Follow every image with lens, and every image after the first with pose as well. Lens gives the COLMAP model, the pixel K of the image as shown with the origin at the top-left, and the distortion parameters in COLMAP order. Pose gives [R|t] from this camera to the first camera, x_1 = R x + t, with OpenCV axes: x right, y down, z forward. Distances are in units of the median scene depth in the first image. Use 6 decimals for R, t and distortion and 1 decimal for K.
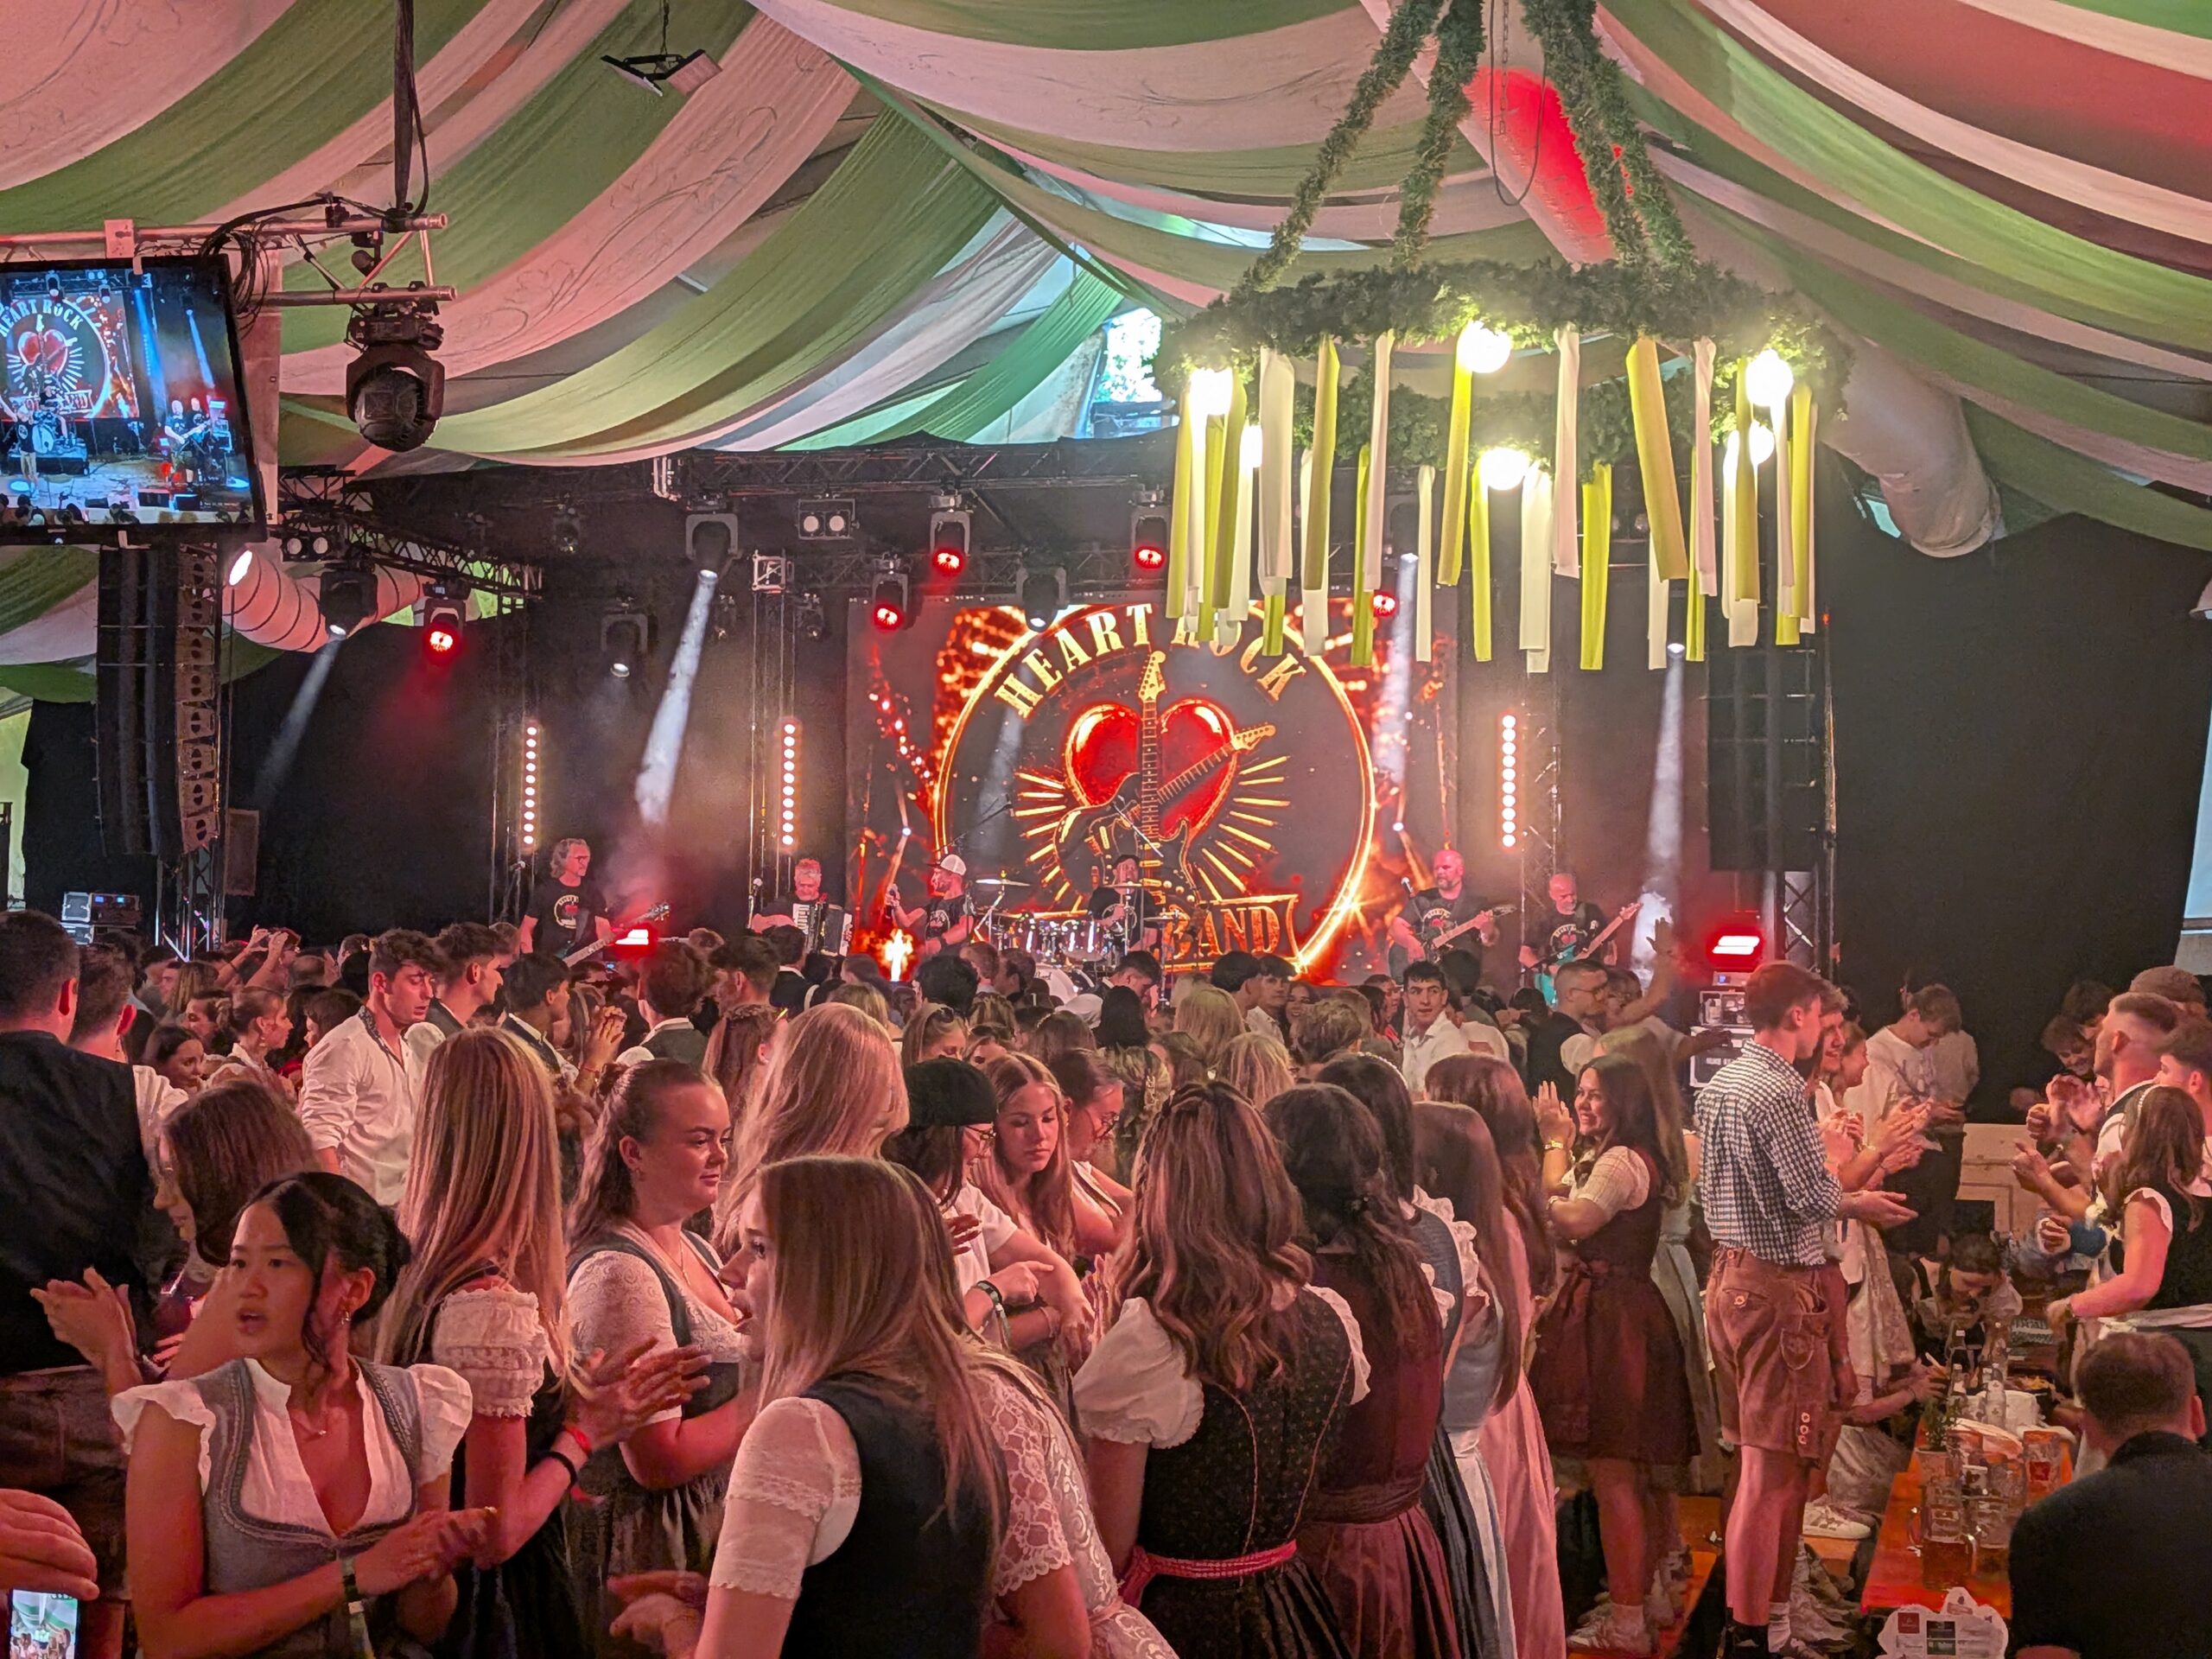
lens RADIAL K [[1555.2, 0, 1105.6], [0, 1555.2, 824.3], [0, 0, 1]] dist [-0.043325, -0.010448]
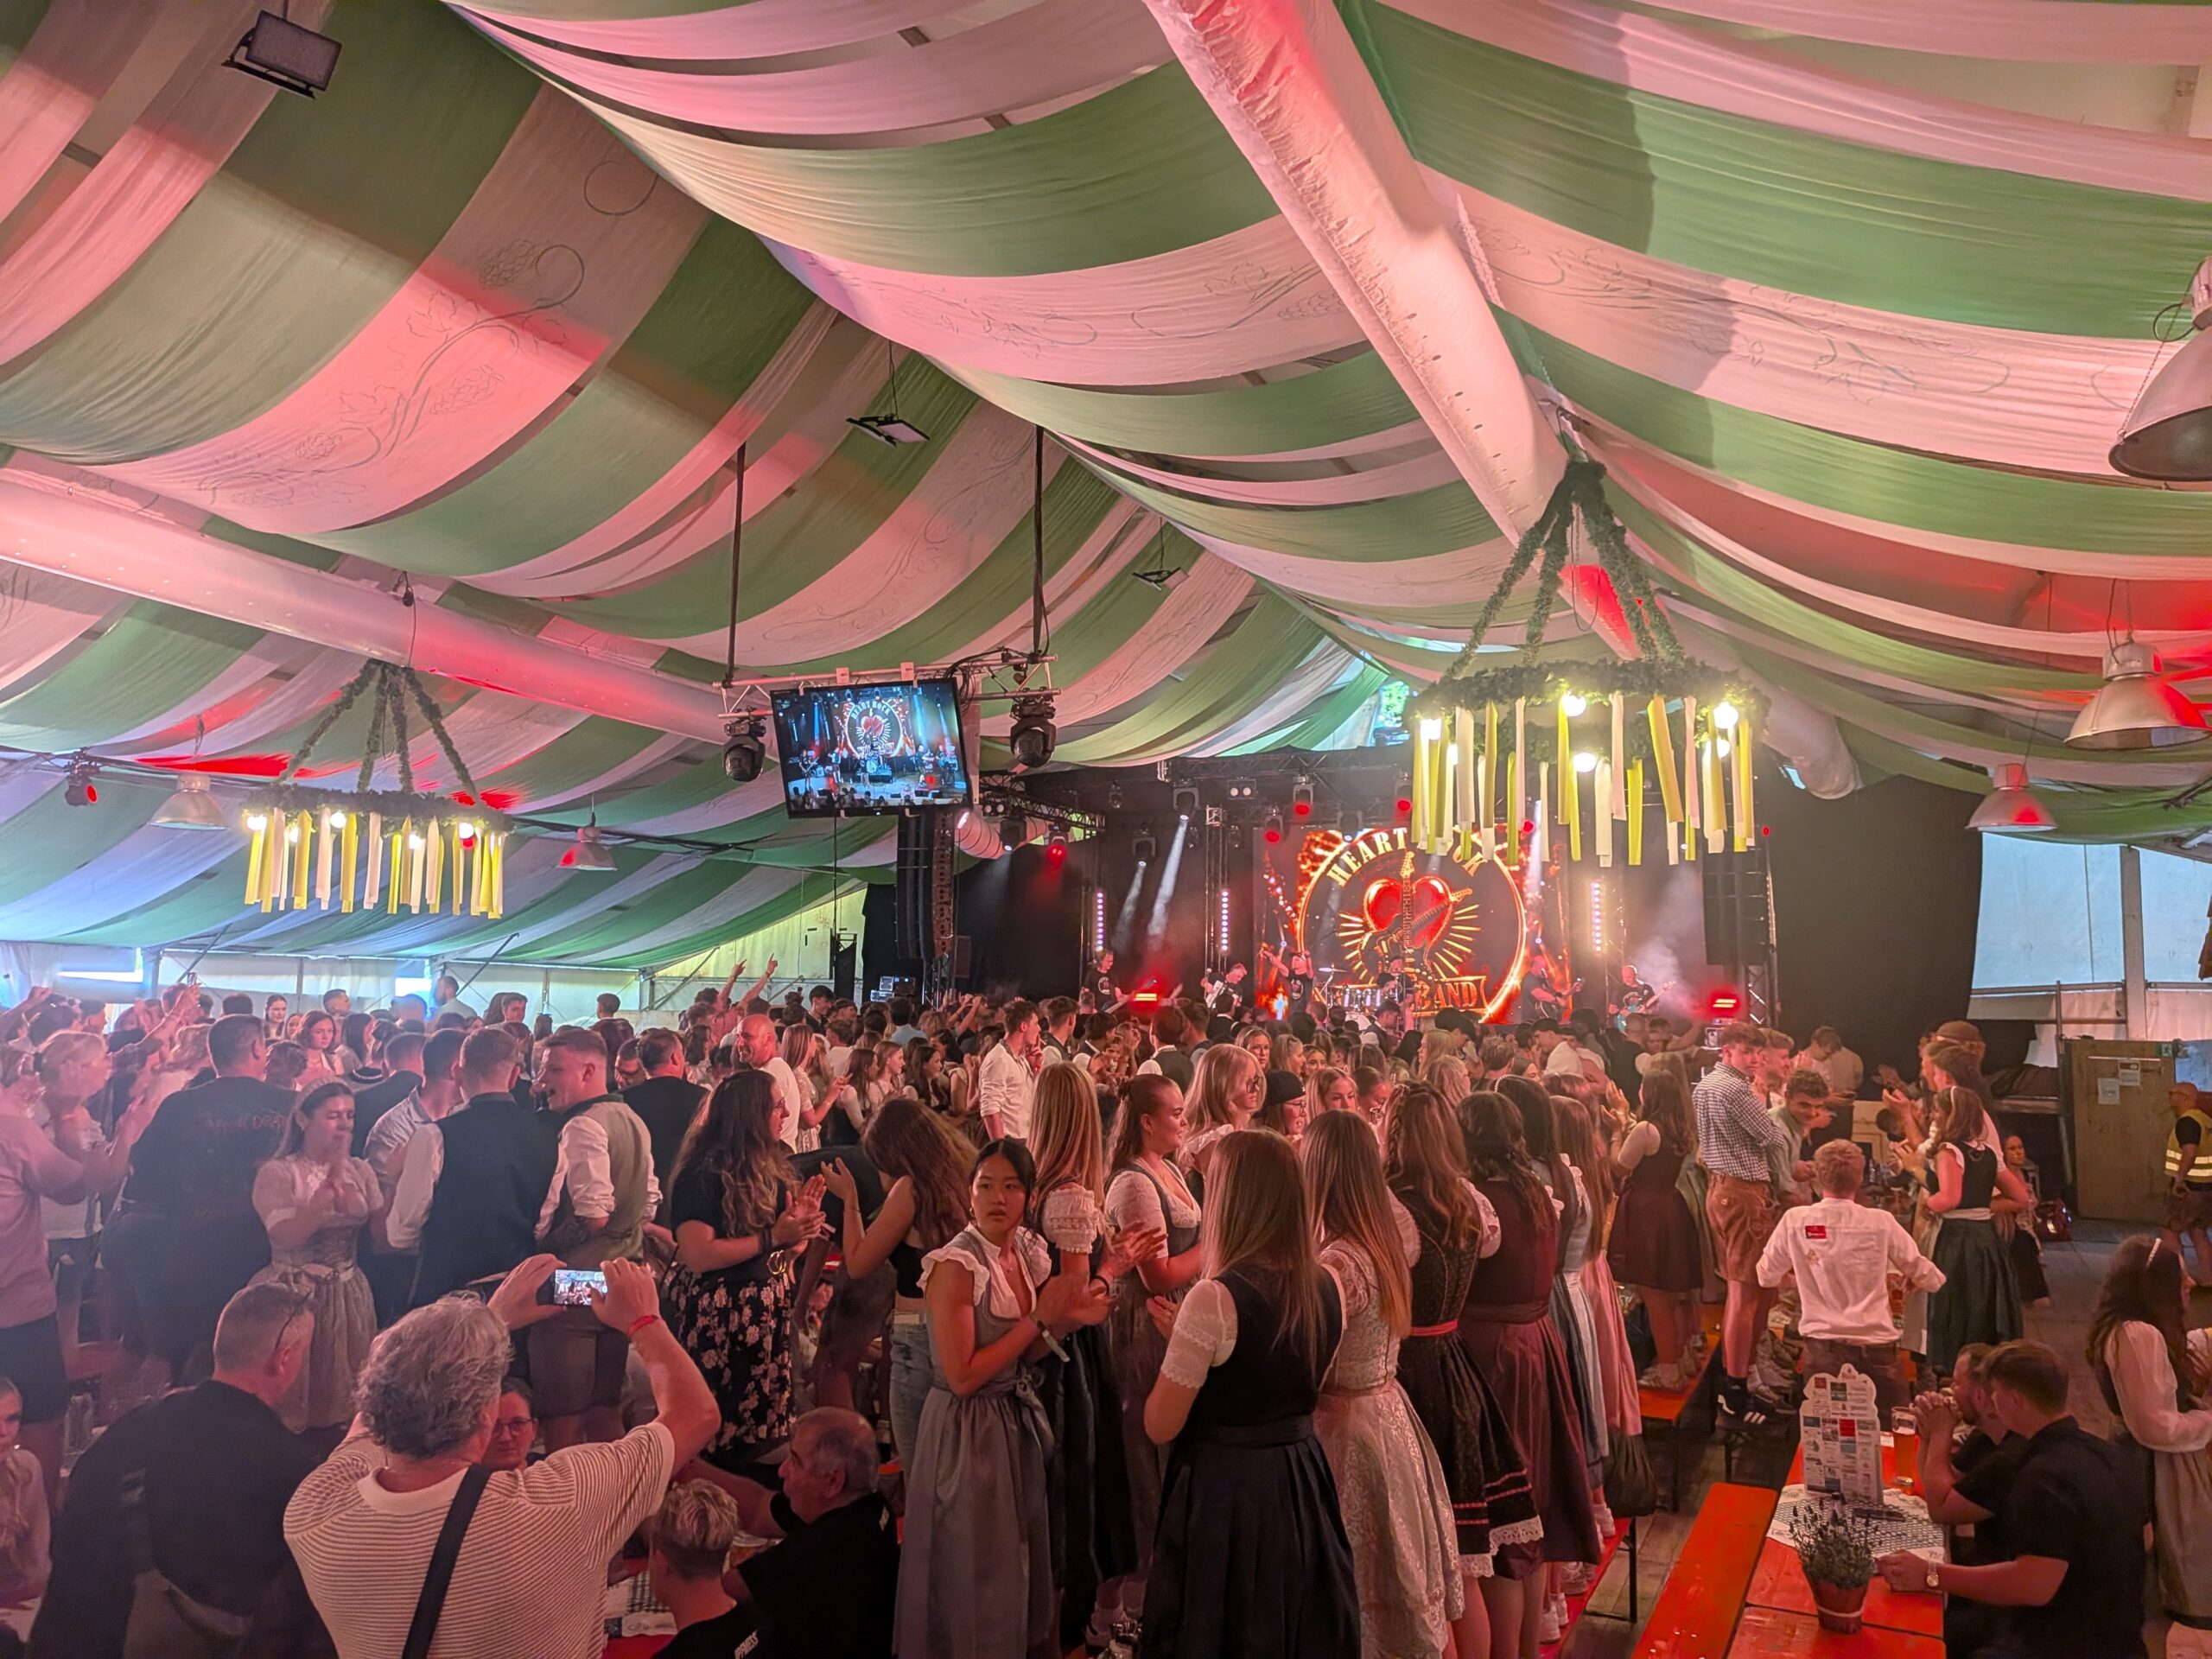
lens RADIAL K [[1555.2, 0, 1116.7], [0, 1555.2, 830.3], [0, 0, 1]] dist [-0.043325, -0.010448]
pose [[0.978677, -0.015138, -0.204846, 0.075360], [0.010782, 0.999692, -0.022363, -0.102143], [0.205122, 0.019678, 0.978539, -1.026959]]
